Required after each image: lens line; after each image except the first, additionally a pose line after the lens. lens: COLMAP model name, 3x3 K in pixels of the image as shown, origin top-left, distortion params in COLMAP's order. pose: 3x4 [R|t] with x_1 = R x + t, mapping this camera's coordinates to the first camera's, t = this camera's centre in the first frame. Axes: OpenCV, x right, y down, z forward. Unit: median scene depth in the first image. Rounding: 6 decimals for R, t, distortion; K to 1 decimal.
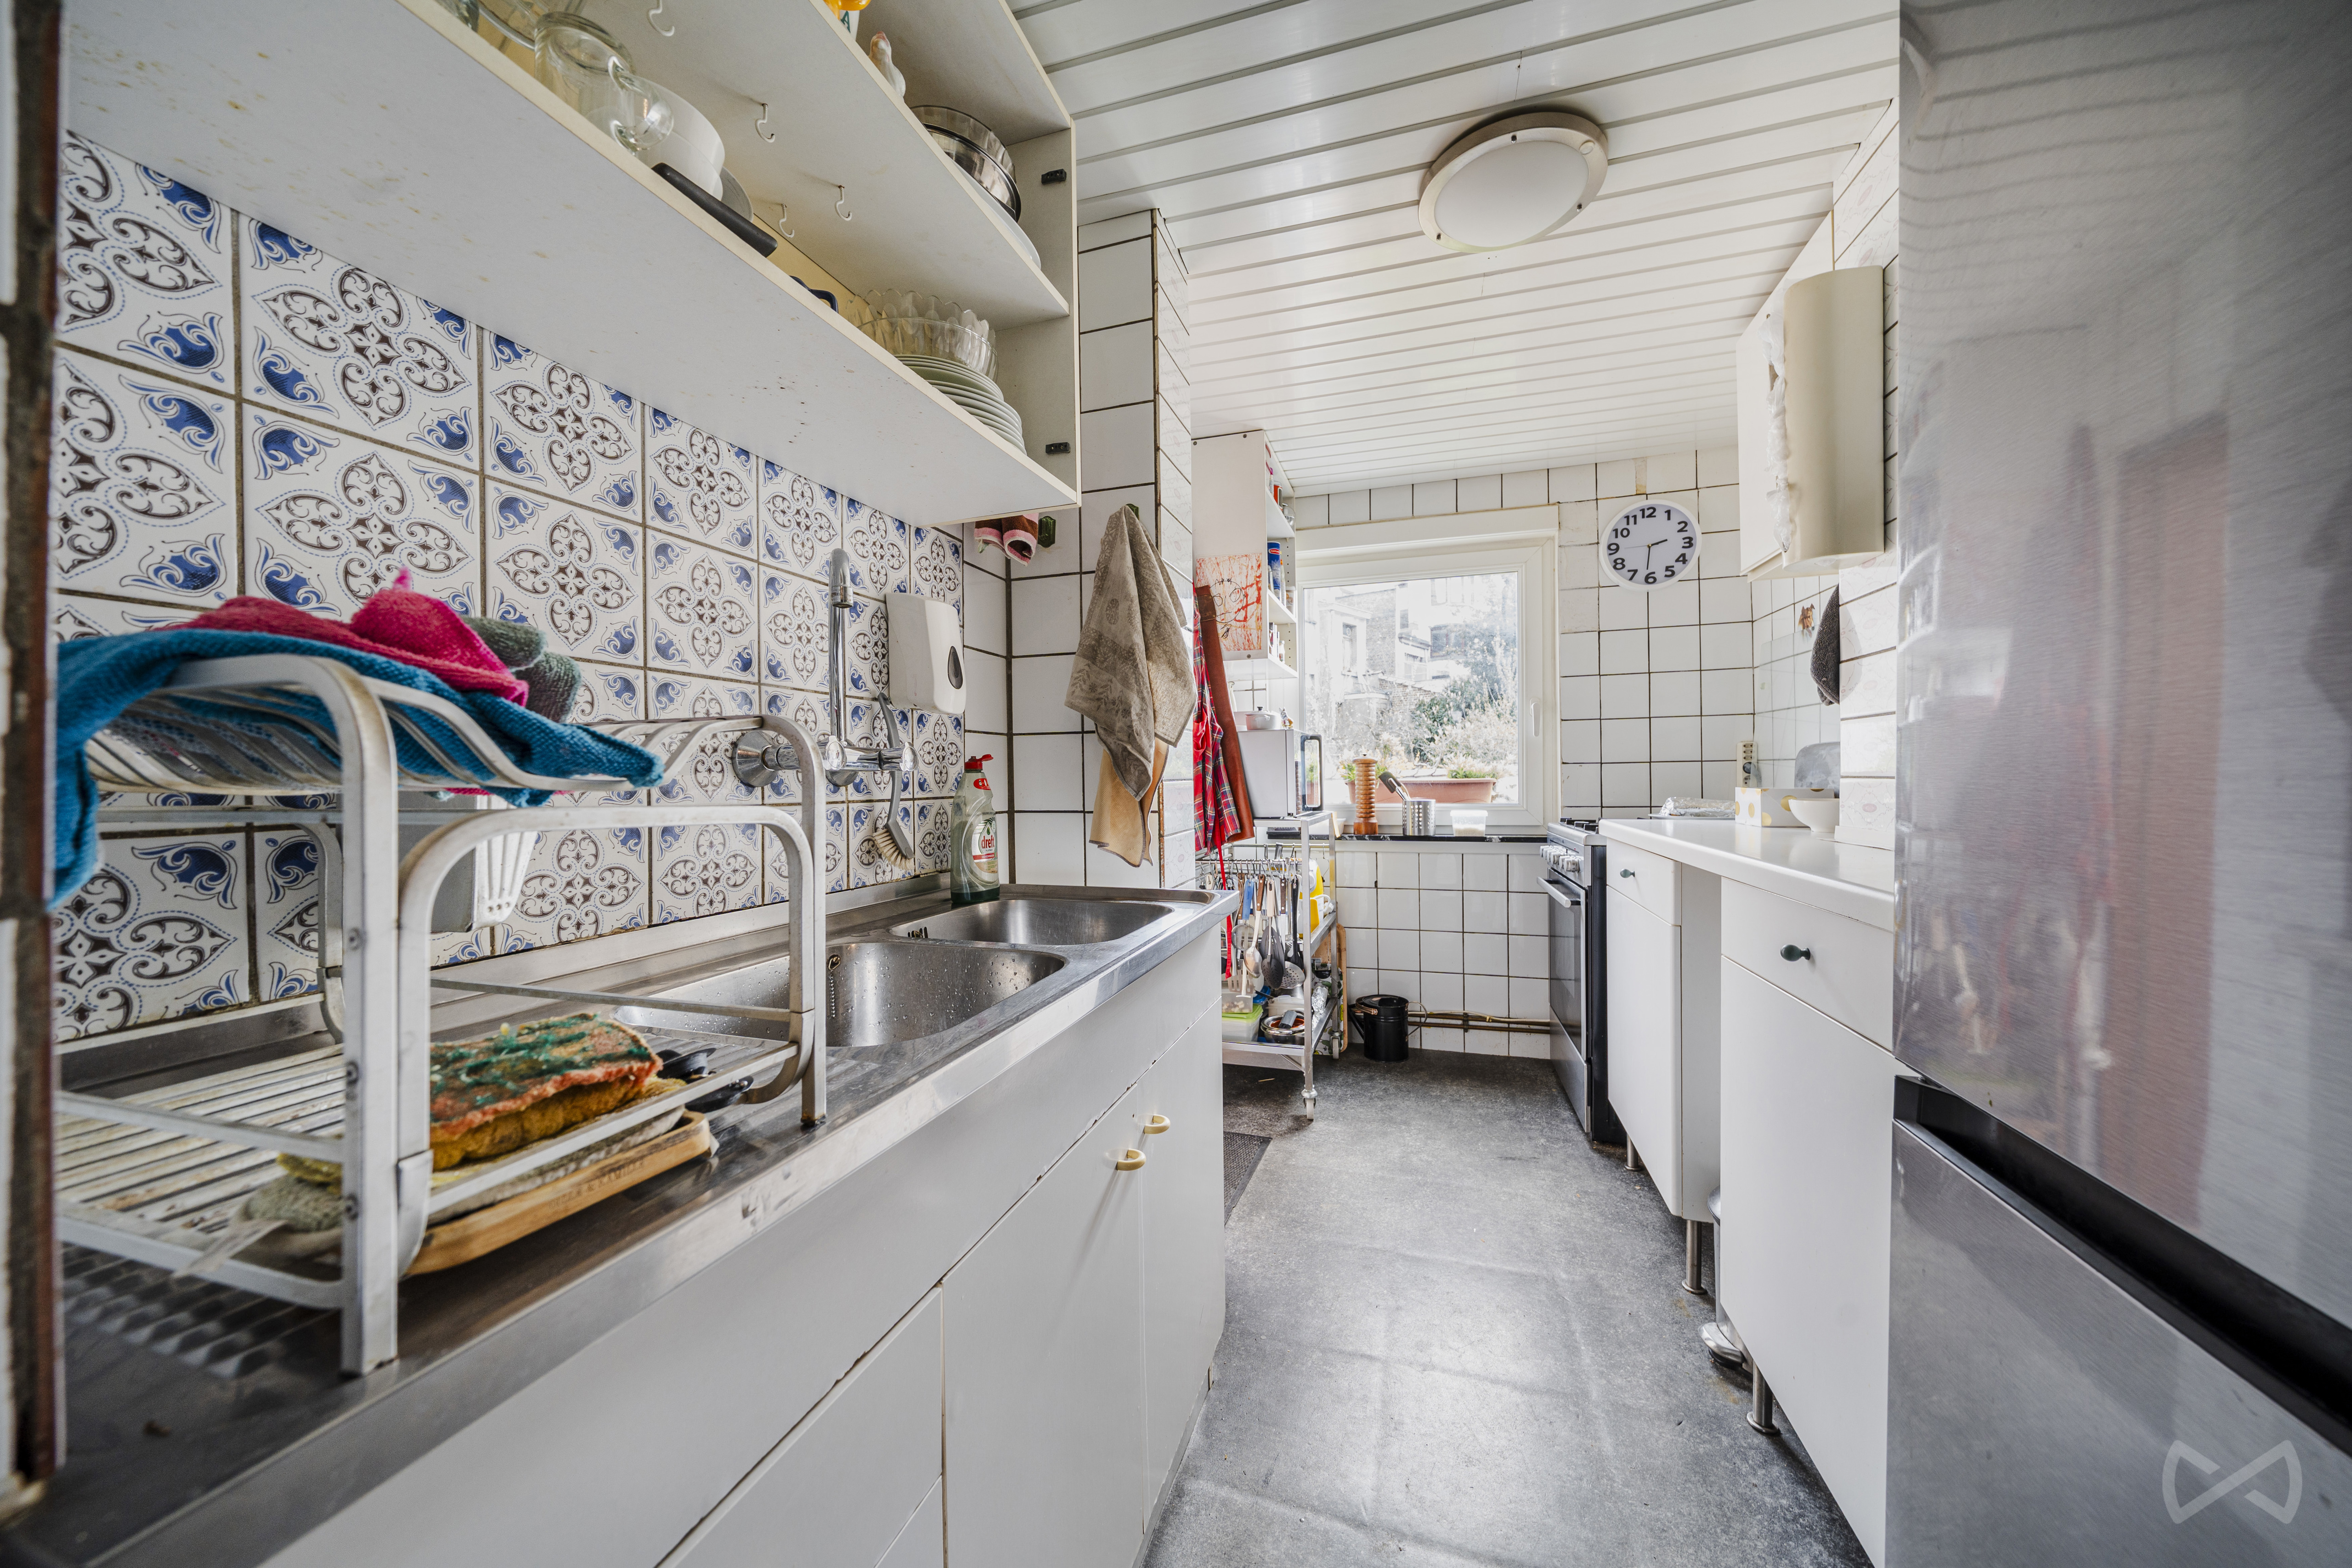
lens RADIAL K [[812.4, 0, 1182.6], [0, 812.4, 785.1], [0, 0, 1]] dist [-0.000263, -0.000004]
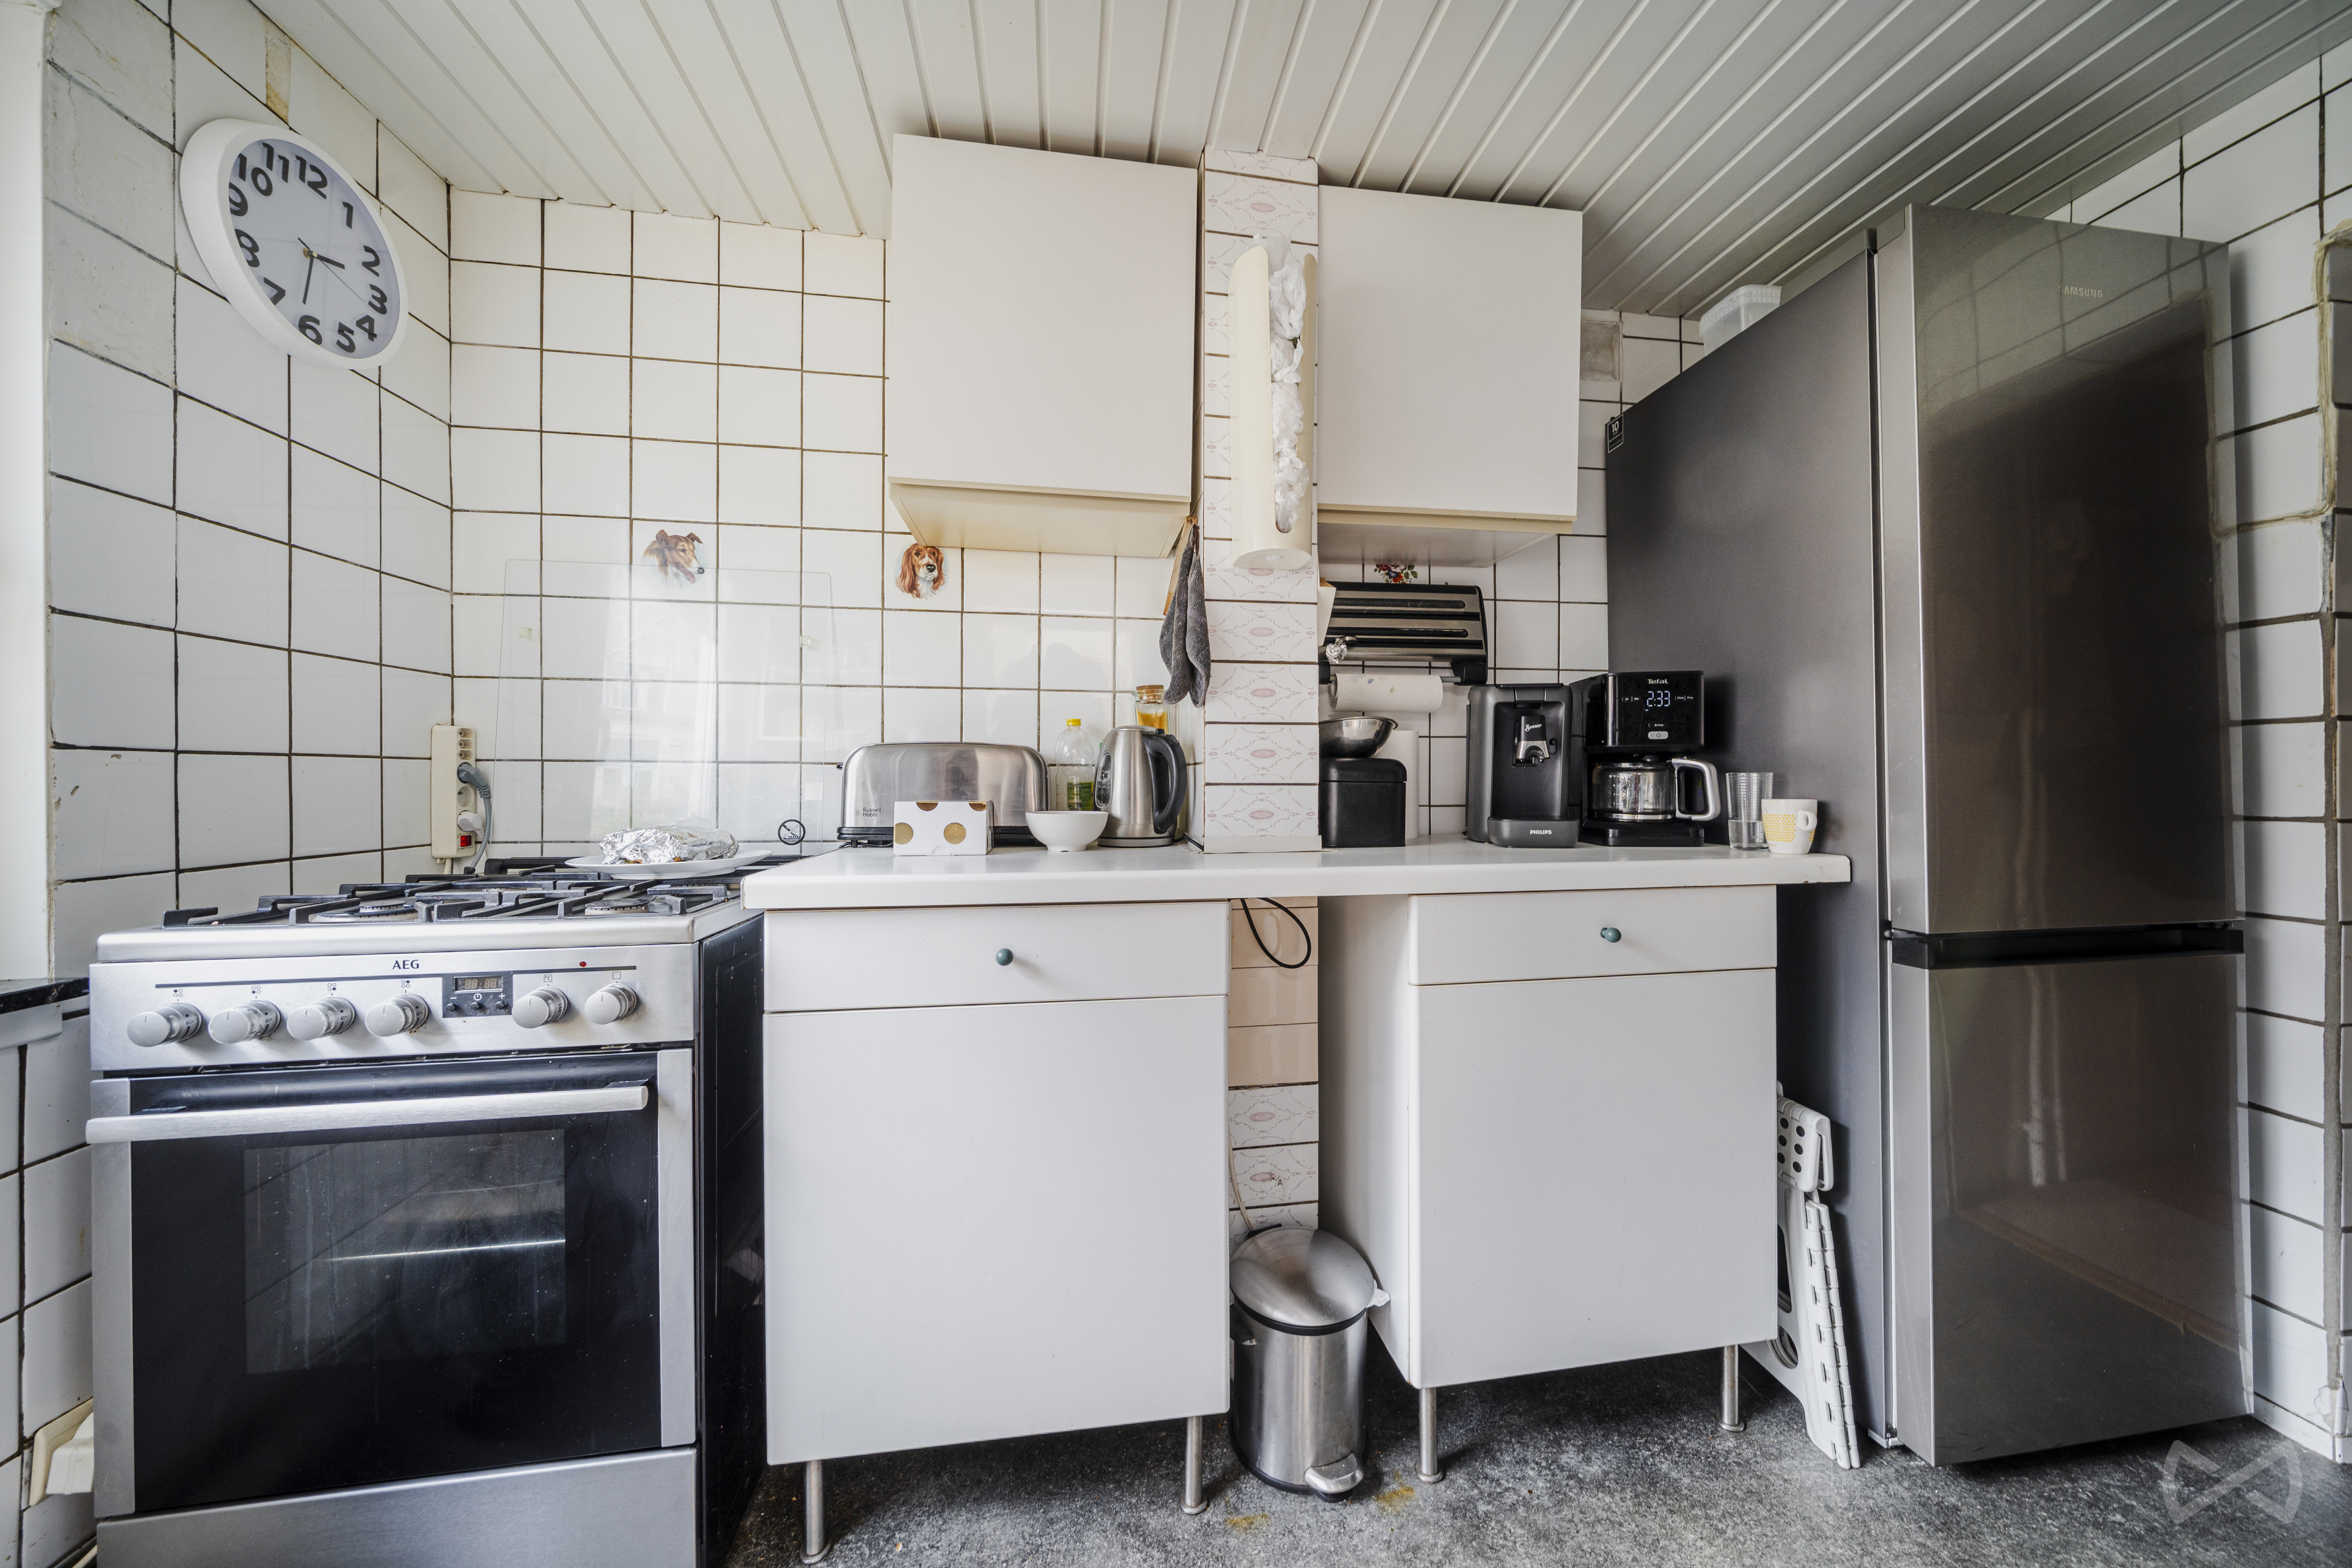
lens RADIAL K [[812.4, 0, 1183.7], [0, 812.4, 784.4], [0, 0, 1]] dist [-0.000263, -0.000004]
pose [[-0.431313, 0.013186, 0.902106, -0.010910], [0.006113, 0.999913, -0.011693, -0.004723], [-0.902181, 0.000471, -0.431356, 0.773501]]
